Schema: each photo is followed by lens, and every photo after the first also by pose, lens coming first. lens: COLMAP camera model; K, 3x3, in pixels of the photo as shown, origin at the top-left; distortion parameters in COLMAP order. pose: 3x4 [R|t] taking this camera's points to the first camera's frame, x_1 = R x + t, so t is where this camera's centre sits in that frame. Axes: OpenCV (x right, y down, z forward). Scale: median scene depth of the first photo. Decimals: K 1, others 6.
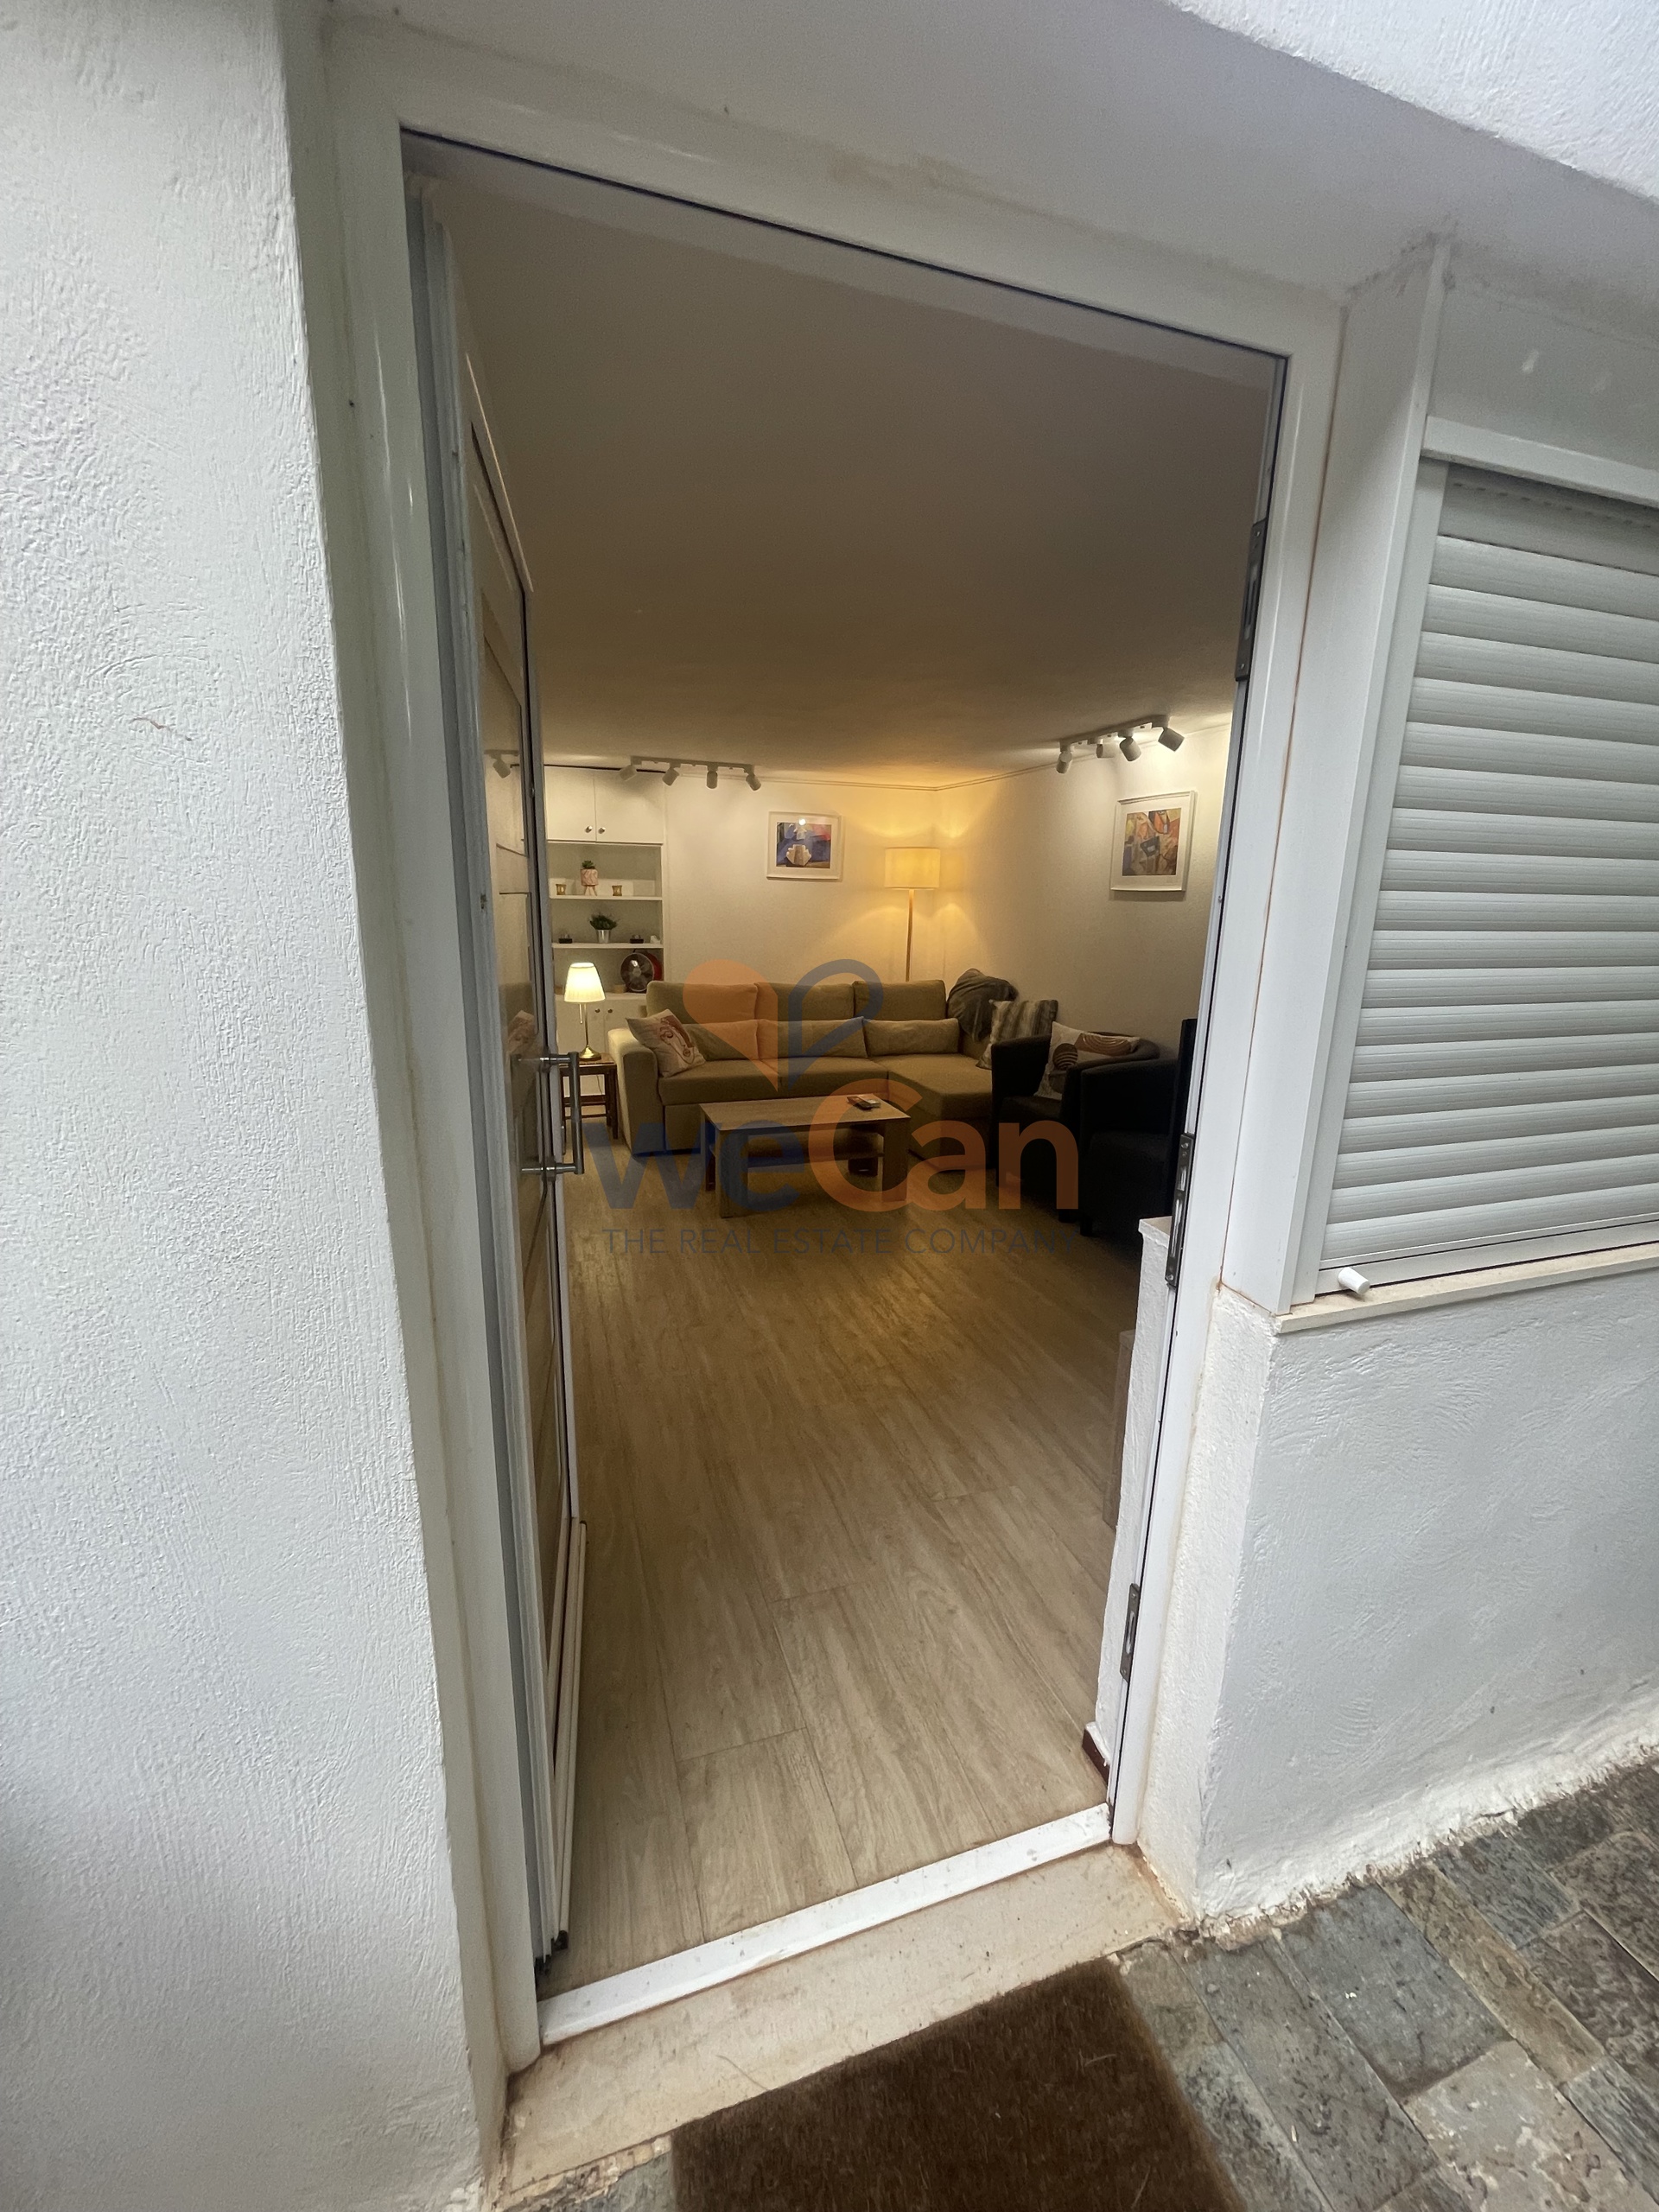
lens RADIAL K [[888.0, 0, 830.3], [0, 888.0, 1115.4], [0, 0, 1]] dist [-0.002583, 0.000654]
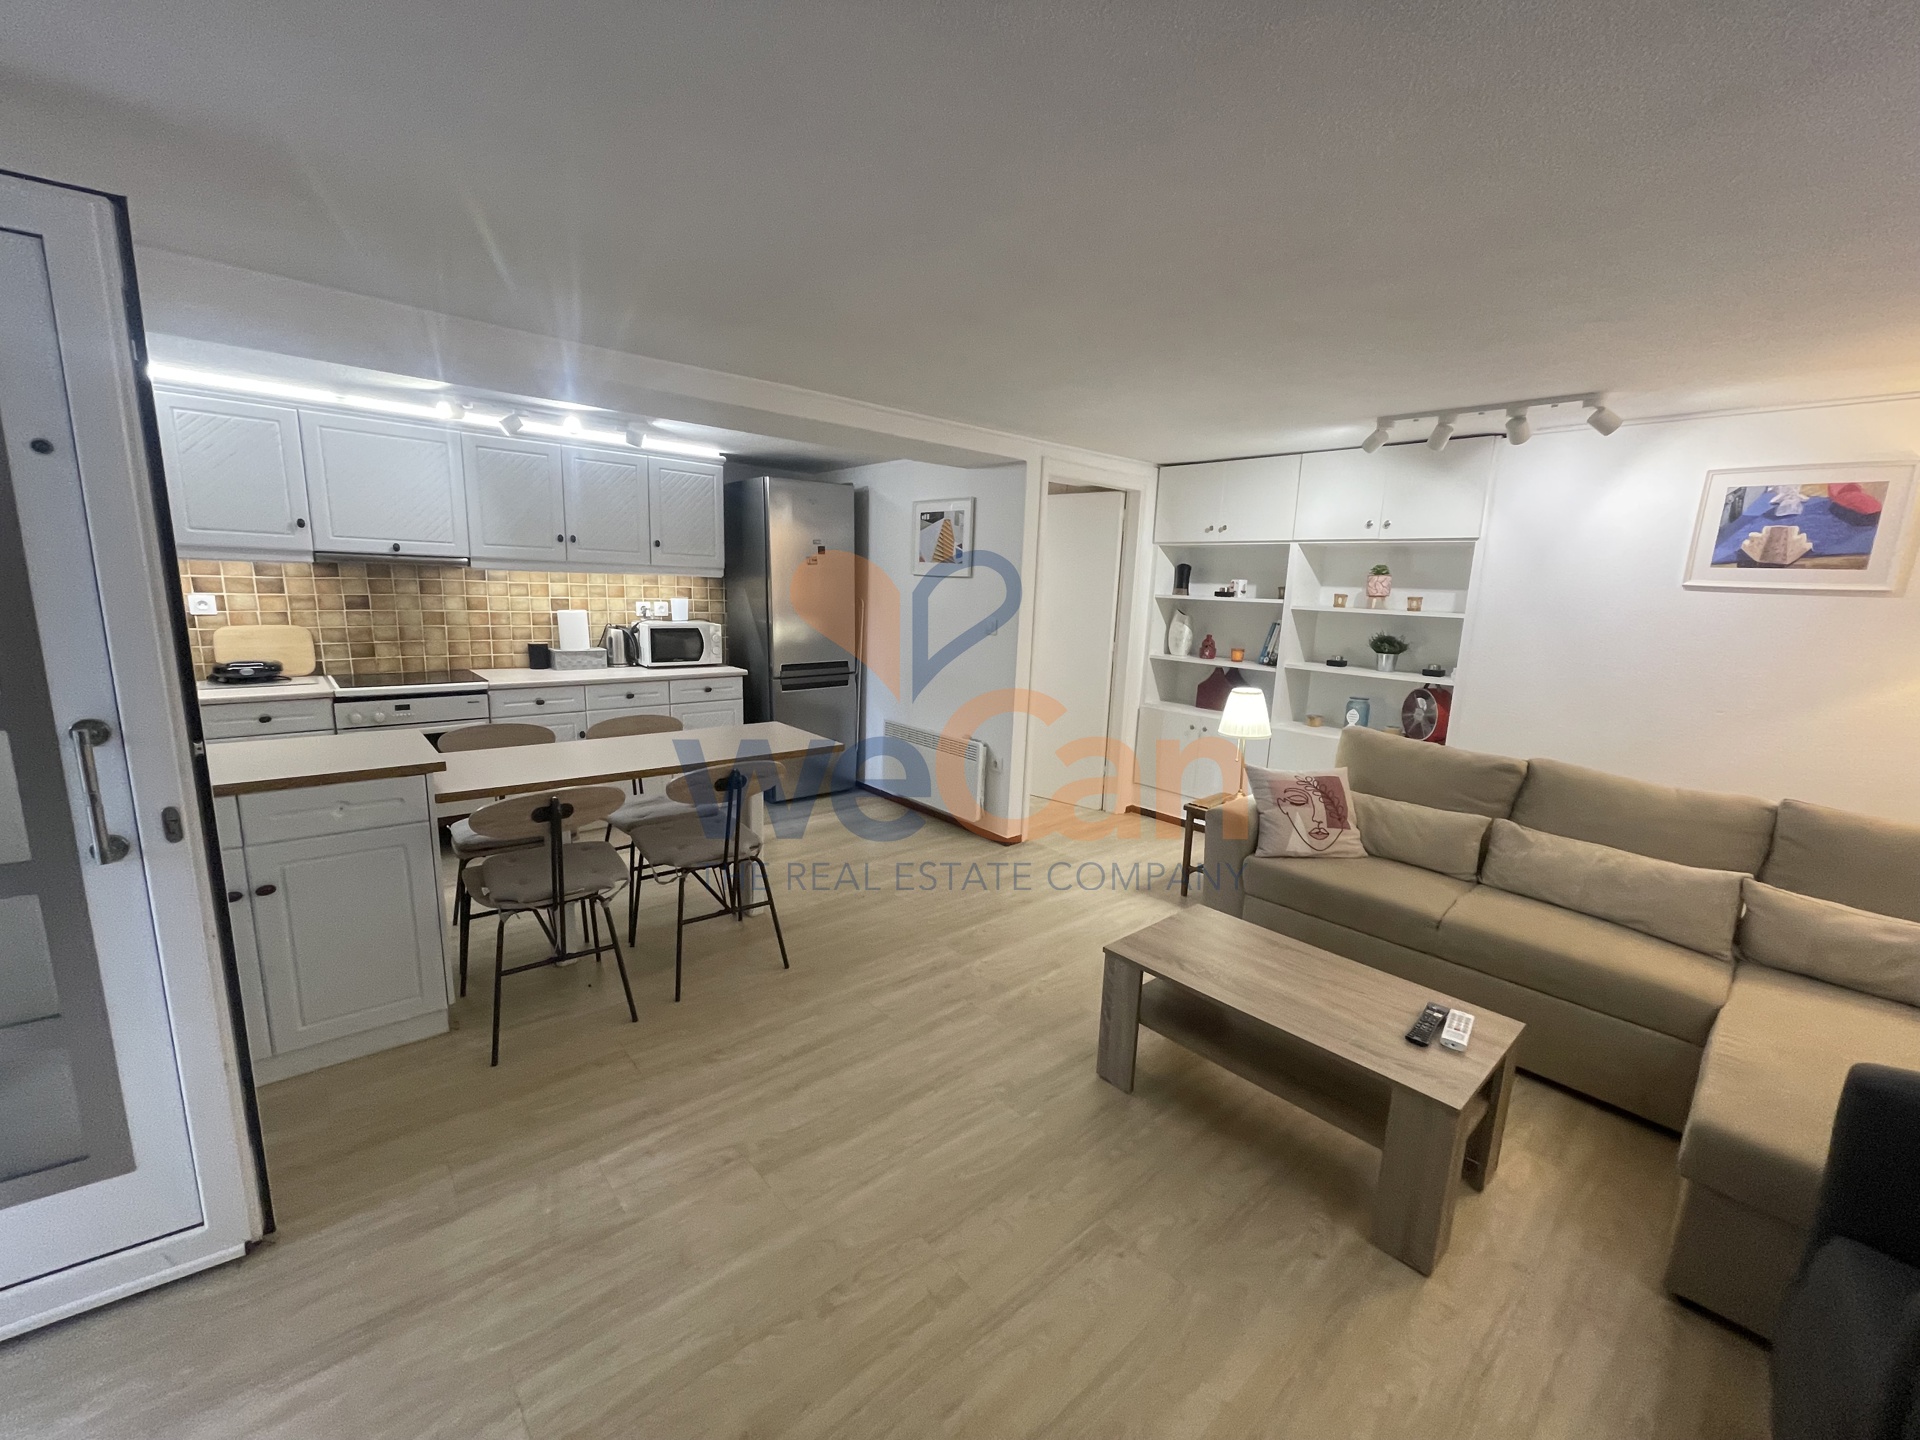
lens RADIAL K [[770.8, 0, 954.1], [0, 770.8, 729.8], [0, 0, 1]] dist [-0.002583, 0.000654]
pose [[0.382754, 0.168160, -0.908417, 0.252841], [-0.253067, 0.964769, 0.071964, -0.118521], [0.888514, 0.202346, 0.411825, 0.488052]]
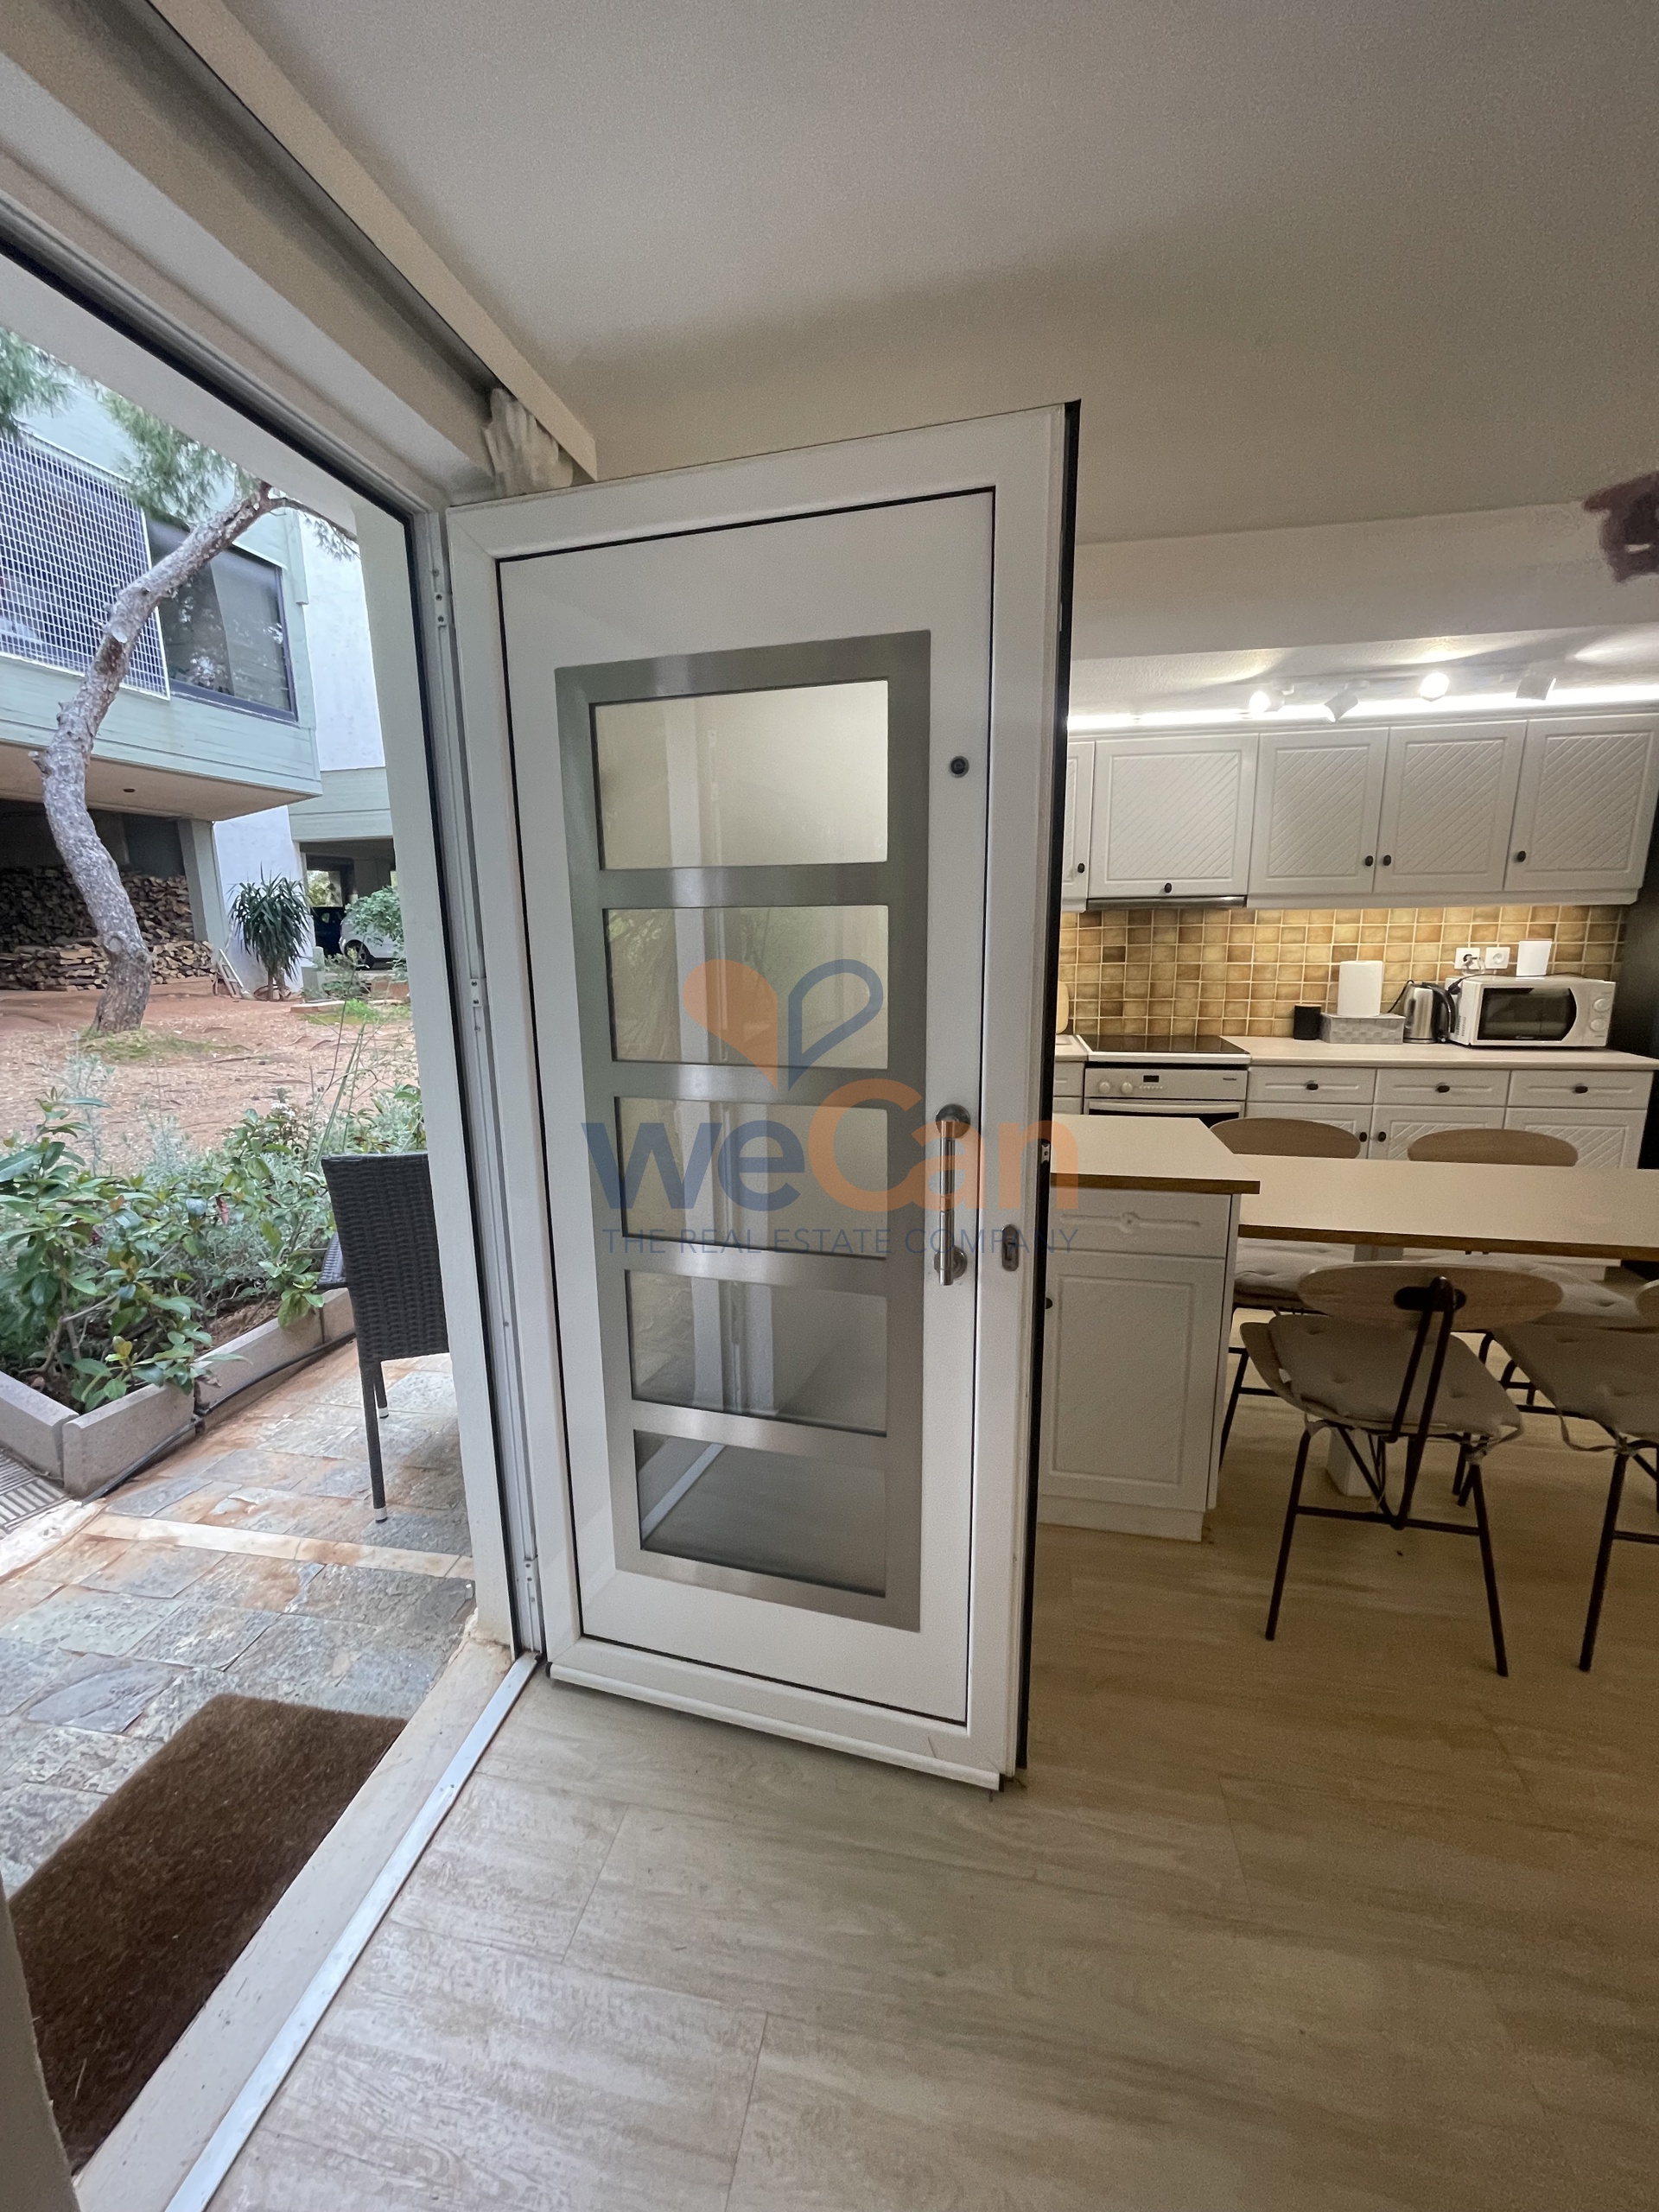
lens RADIAL K [[888.0, 0, 822.0], [0, 888.0, 1105.0], [0, 0, 1]] dist [-0.002583, 0.000654]
pose [[-0.490231, 0.167878, -0.855273, 0.127171], [-0.206395, 0.931006, 0.301046, -0.094323], [0.846803, 0.324106, -0.421758, 0.404577]]
